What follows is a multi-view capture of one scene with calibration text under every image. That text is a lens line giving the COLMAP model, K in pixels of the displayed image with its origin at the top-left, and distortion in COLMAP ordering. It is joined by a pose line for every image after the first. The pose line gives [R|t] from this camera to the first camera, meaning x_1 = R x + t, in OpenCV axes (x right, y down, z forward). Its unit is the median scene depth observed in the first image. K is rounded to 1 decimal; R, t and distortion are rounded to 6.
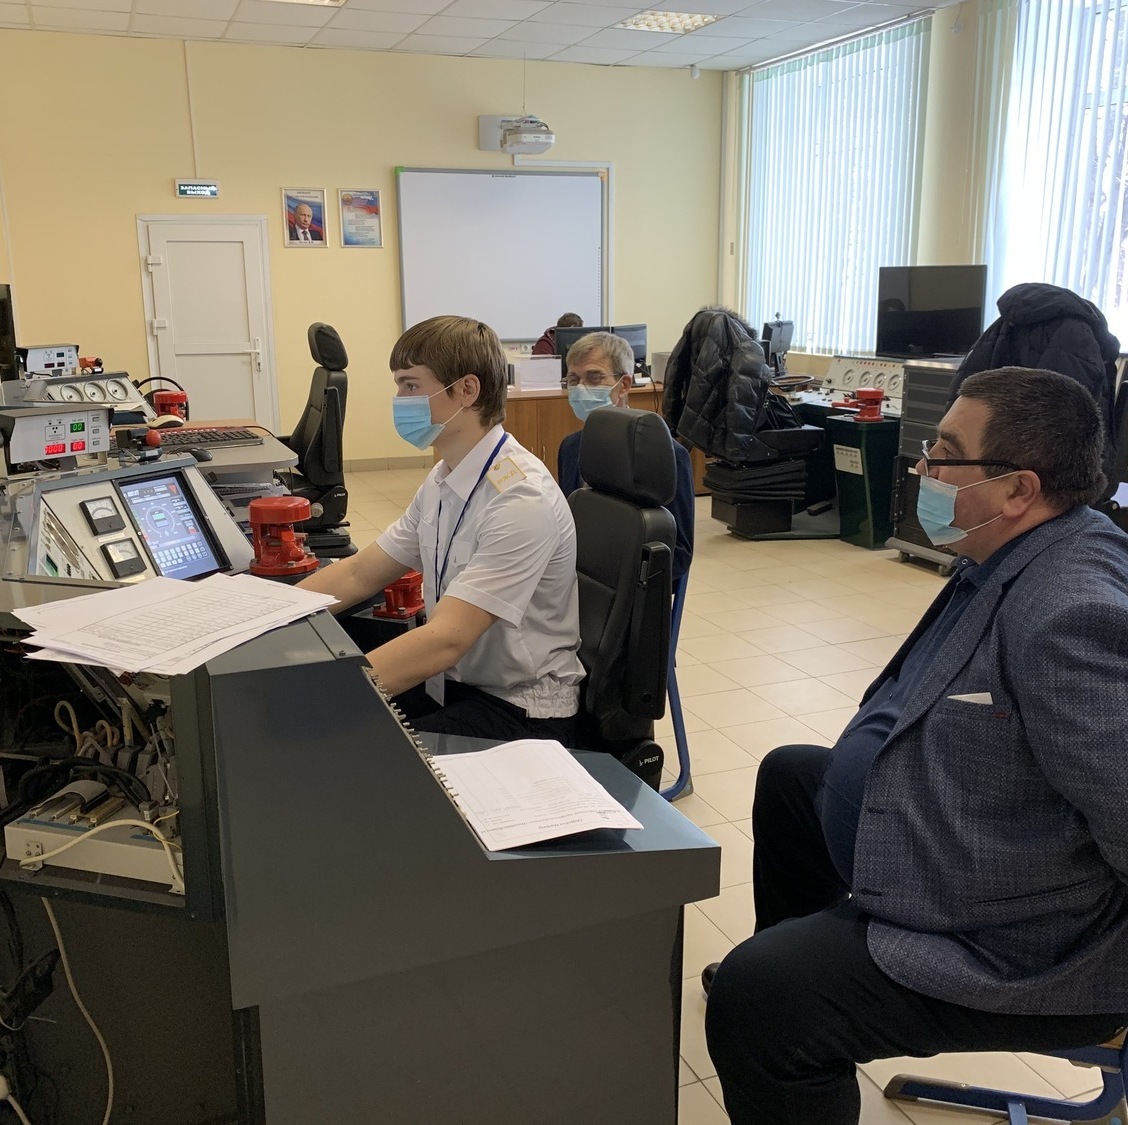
lens RADIAL K [[1119.4, 0, 561.3], [0, 1119.4, 565.4], [0, 0, 1]] dist [0.018224, 0.000000]
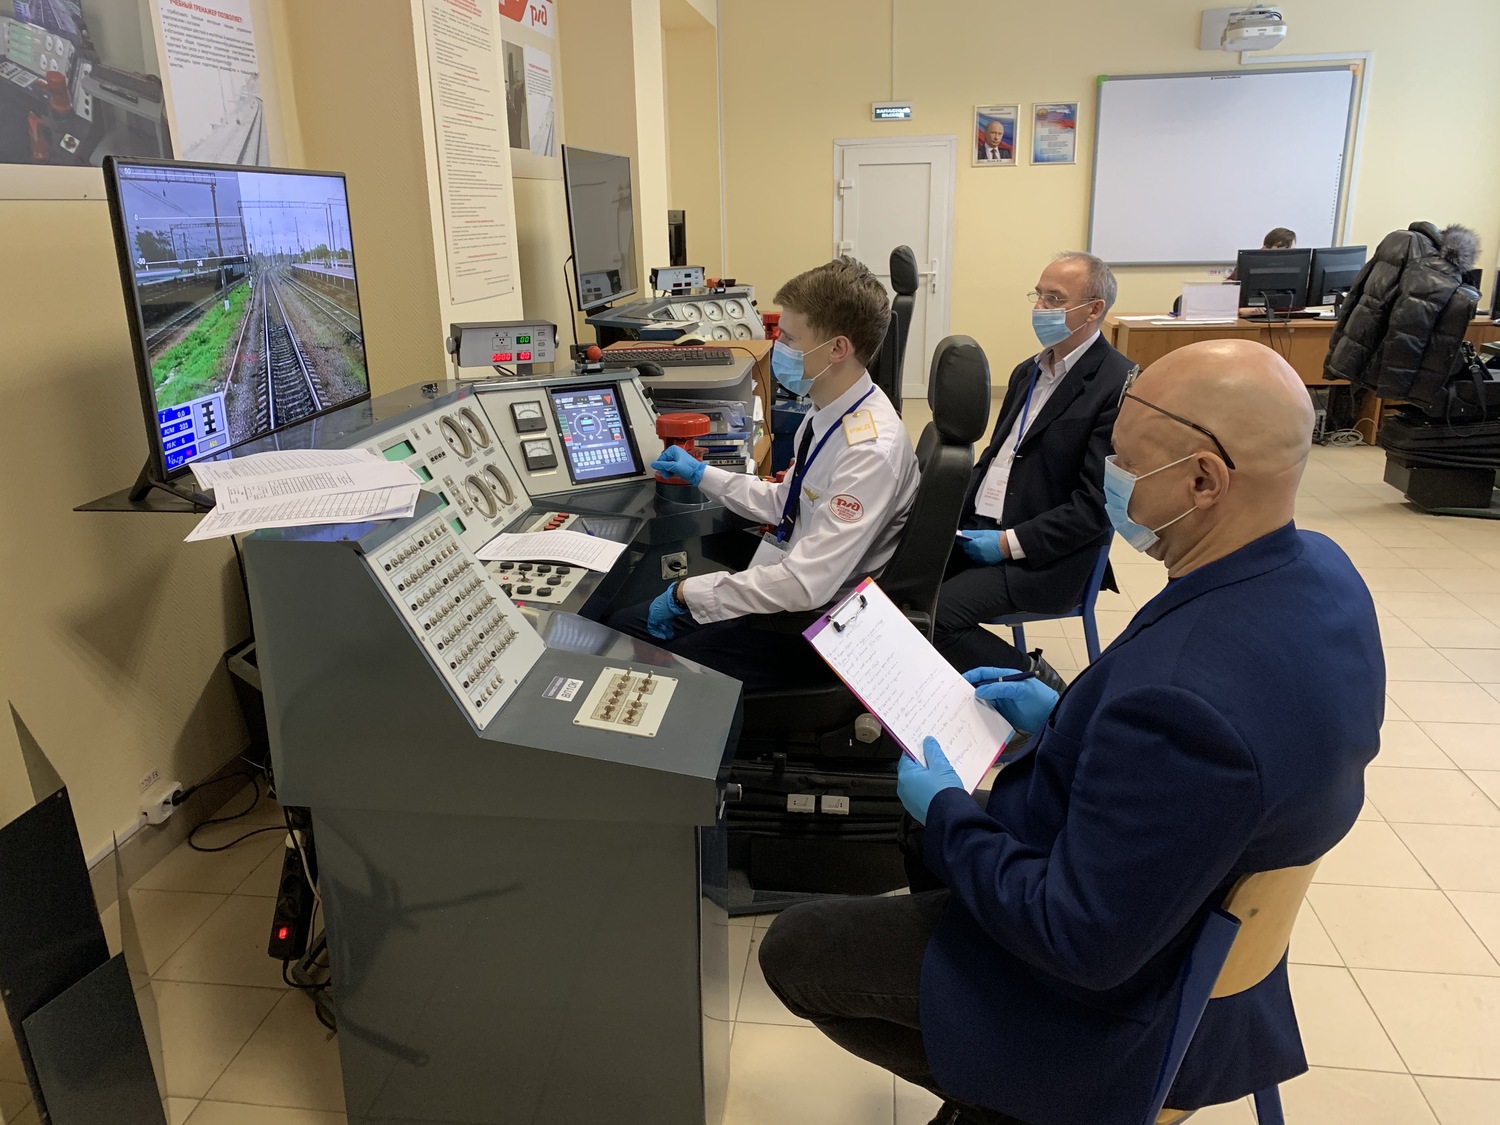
lens RADIAL K [[1144.0, 0, 751.4], [0, 1144.0, 558.9], [0, 0, 1]] dist [0.012727, -0.004760]
pose [[0.877896, 0.129937, -0.460886, 0.127849], [-0.103670, 0.991227, 0.081985, -0.006790], [0.467495, -0.024194, 0.883664, 0.016197]]
